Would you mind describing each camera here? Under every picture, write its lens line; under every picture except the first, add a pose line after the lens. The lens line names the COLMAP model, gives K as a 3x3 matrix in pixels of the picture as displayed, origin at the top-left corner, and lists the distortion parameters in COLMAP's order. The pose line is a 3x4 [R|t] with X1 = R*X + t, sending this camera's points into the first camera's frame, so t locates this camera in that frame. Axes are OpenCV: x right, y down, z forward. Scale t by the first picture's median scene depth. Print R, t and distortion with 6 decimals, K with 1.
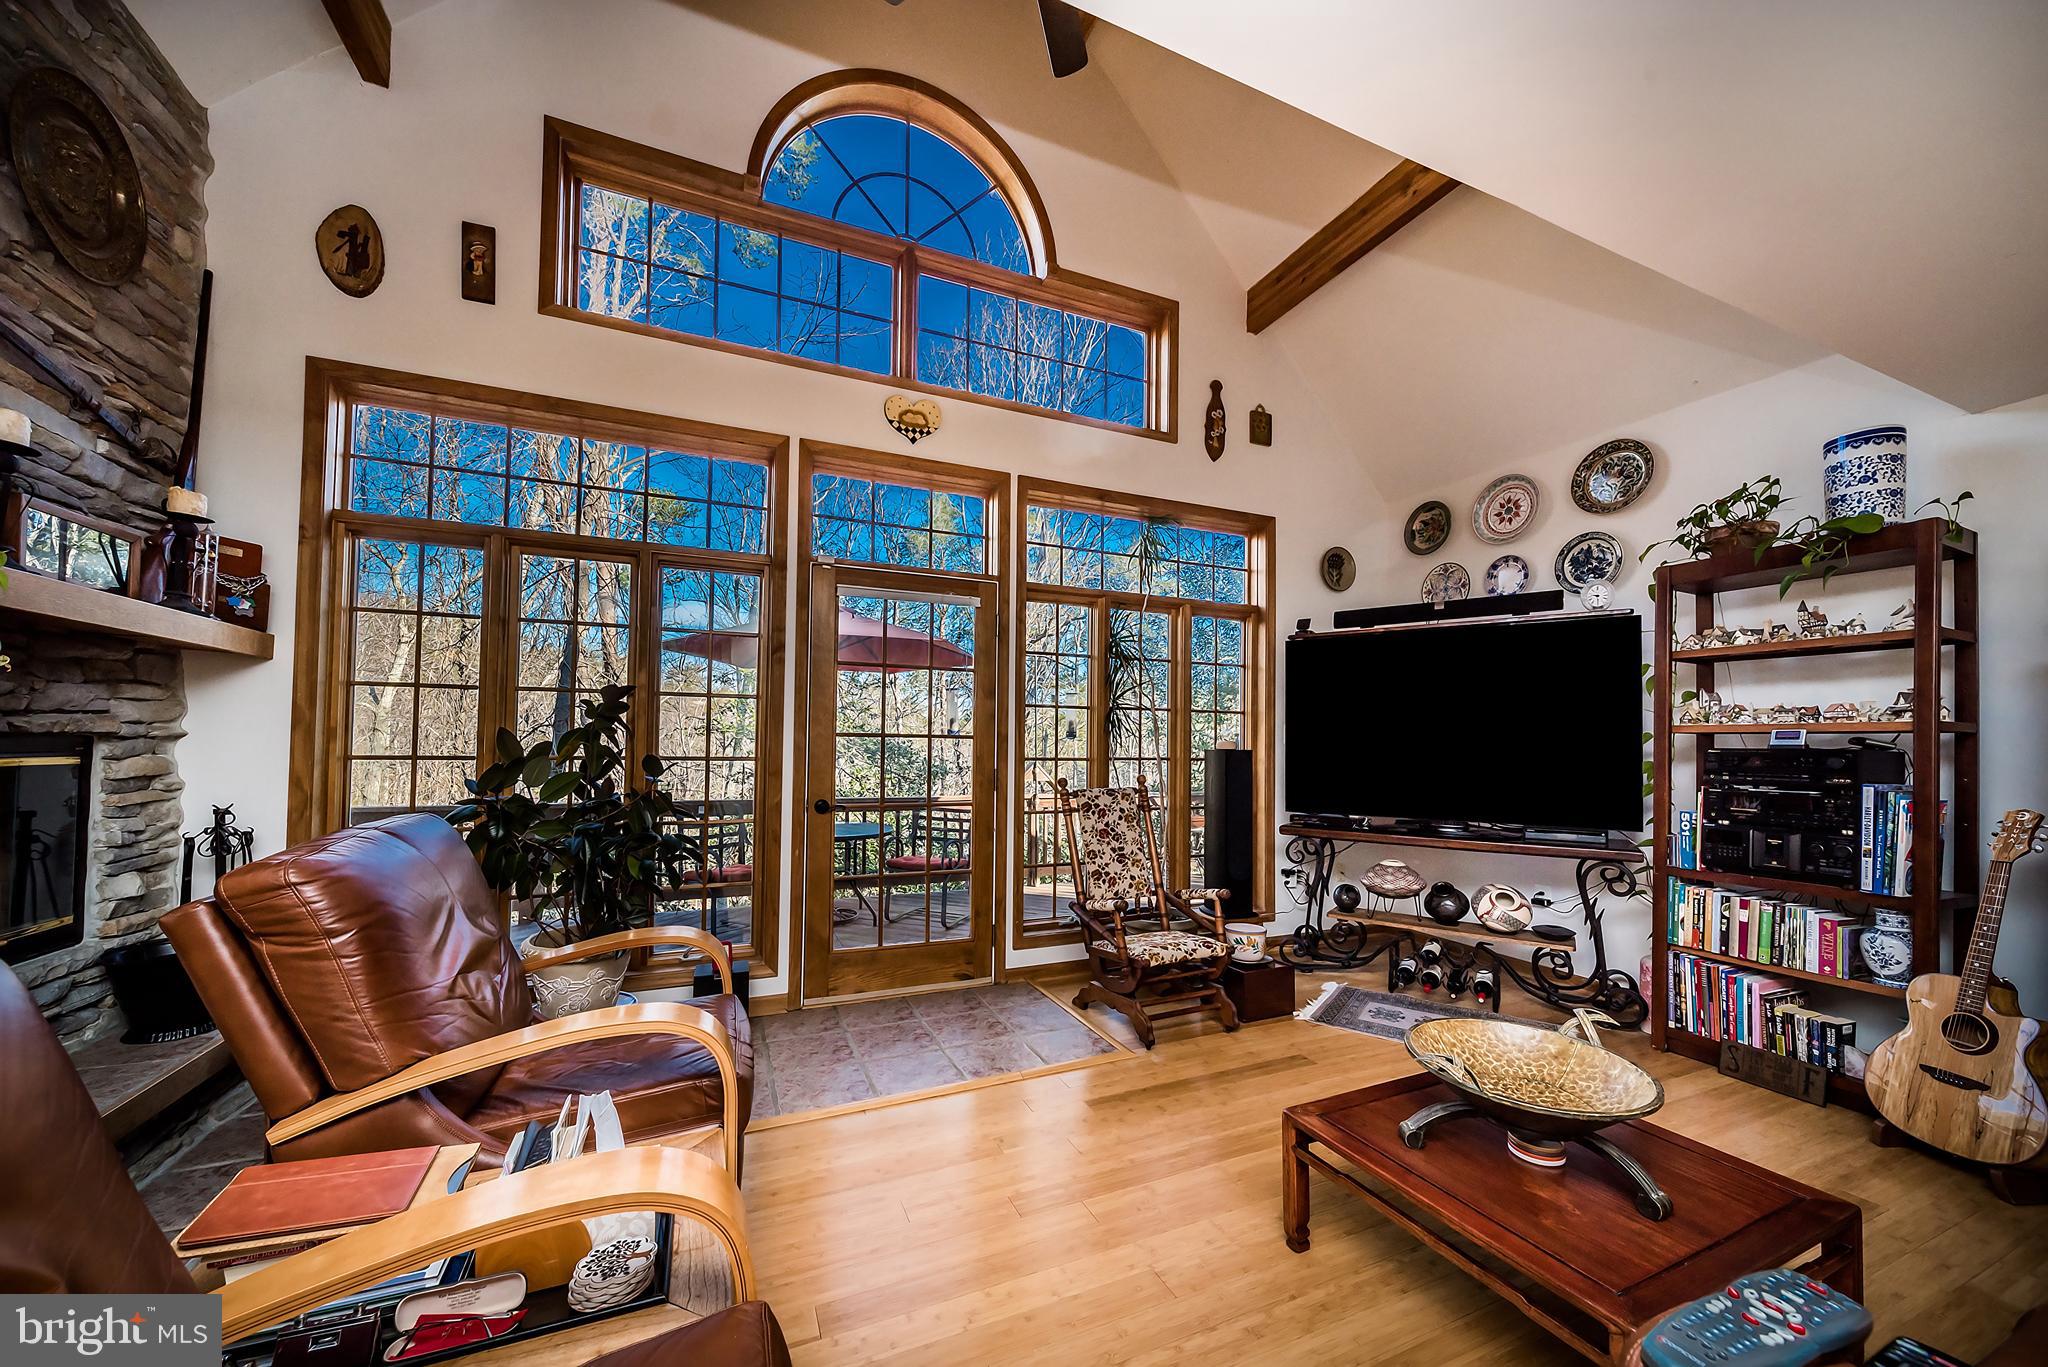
lens RADIAL K [[721.1, 0, 1031.5], [0, 721.1, 726.2], [0, 0, 1]] dist [0.008467, -0.004453]
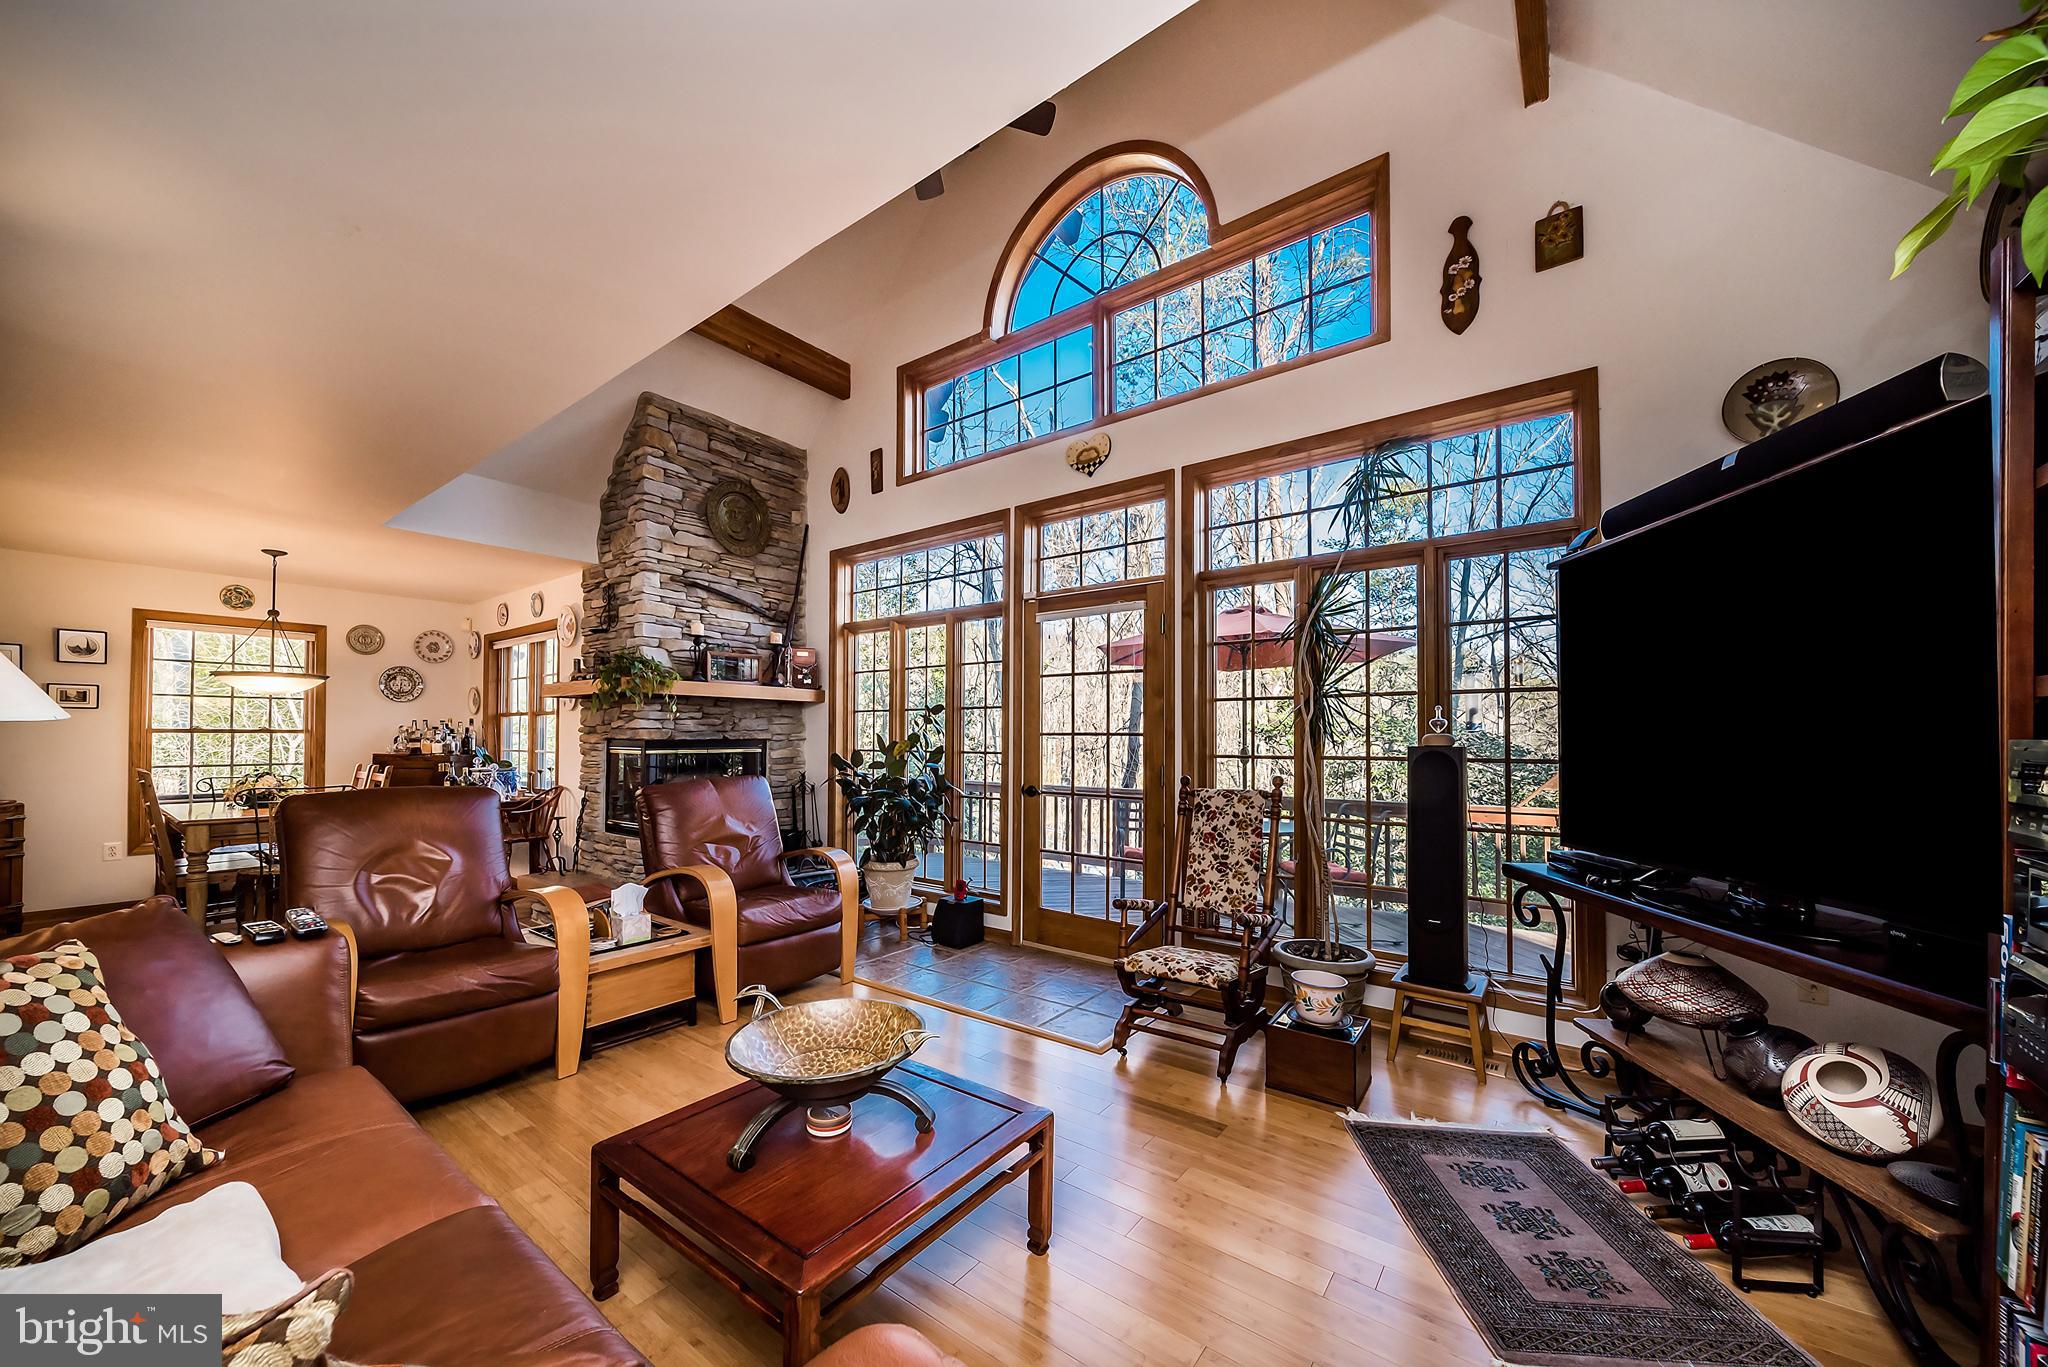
lens RADIAL K [[736.4, 0, 1028.9], [0, 736.4, 725.7], [0, 0, 1]] dist [0.000369, -0.004367]
pose [[0.500215, -0.025724, -0.865519, 0.798668], [0.025208, 0.999568, -0.015139, 0.015440], [0.865534, -0.014245, 0.500647, 0.338508]]
